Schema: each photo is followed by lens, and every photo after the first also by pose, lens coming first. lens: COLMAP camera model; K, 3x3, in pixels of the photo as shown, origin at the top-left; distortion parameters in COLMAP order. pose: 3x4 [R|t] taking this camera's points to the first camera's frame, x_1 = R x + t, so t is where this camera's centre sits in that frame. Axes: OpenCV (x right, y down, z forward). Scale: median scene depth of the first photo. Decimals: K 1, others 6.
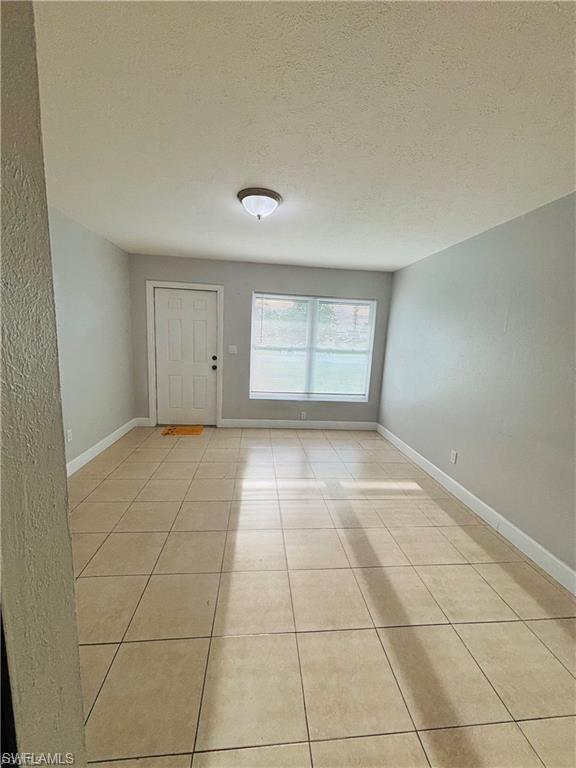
lens RADIAL K [[308.9, 0, 290.5], [0, 308.9, 382.2], [0, 0, 1]] dist [0.004666, -0.000822]
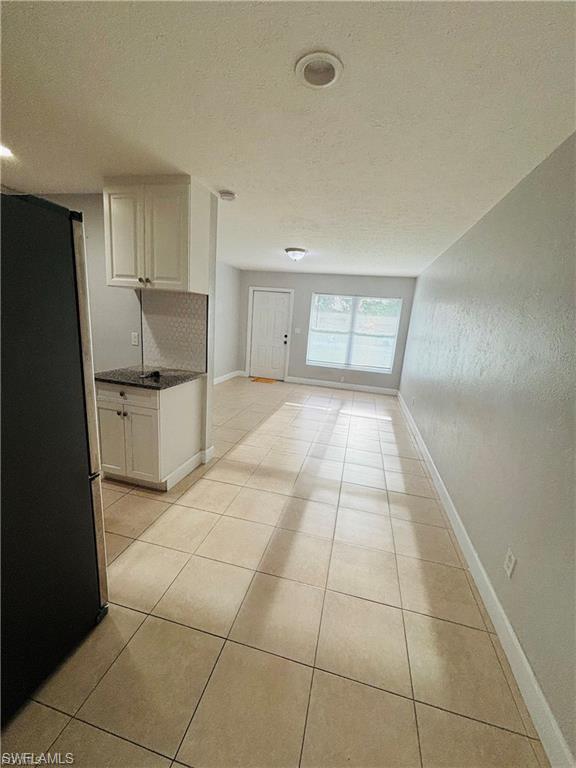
lens RADIAL K [[308.9, 0, 283.7], [0, 308.9, 384.9], [0, 0, 1]] dist [0.004666, -0.000822]
pose [[0.936275, 0.092517, -0.338865, 0.285316], [-0.080049, 0.995505, 0.050621, 0.085754], [0.342025, -0.020270, 0.939472, -0.451973]]
